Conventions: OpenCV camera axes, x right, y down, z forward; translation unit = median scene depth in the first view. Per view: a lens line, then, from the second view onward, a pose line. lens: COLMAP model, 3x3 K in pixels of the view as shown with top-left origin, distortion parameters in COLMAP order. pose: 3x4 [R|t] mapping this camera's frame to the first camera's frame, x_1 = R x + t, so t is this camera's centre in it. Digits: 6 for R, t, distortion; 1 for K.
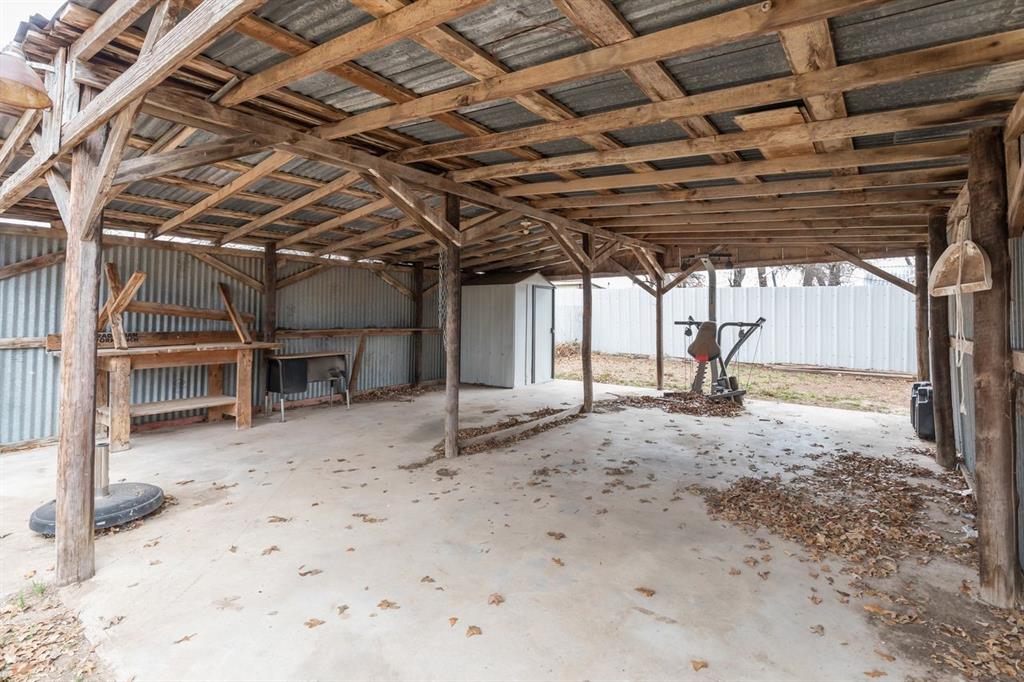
lens RADIAL K [[474.9, 0, 513.1], [0, 474.9, 301.6], [0, 0, 1]] dist [0.002351, 0.000045]
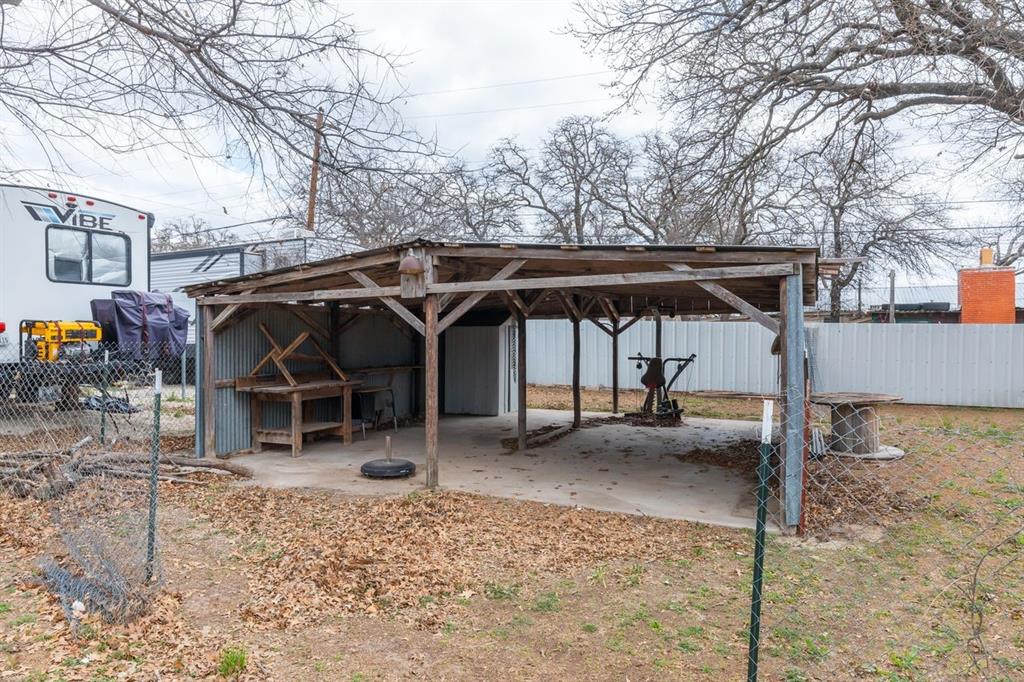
lens RADIAL K [[632.5, 0, 512.0], [0, 632.5, 341.0], [0, 0, 1]] dist [0.000250, 0.000162]
pose [[0.973818, -0.005448, 0.227264, -0.349734], [-0.002182, 0.999443, 0.033307, -0.057976], [-0.227318, -0.032930, 0.973264, -0.563155]]
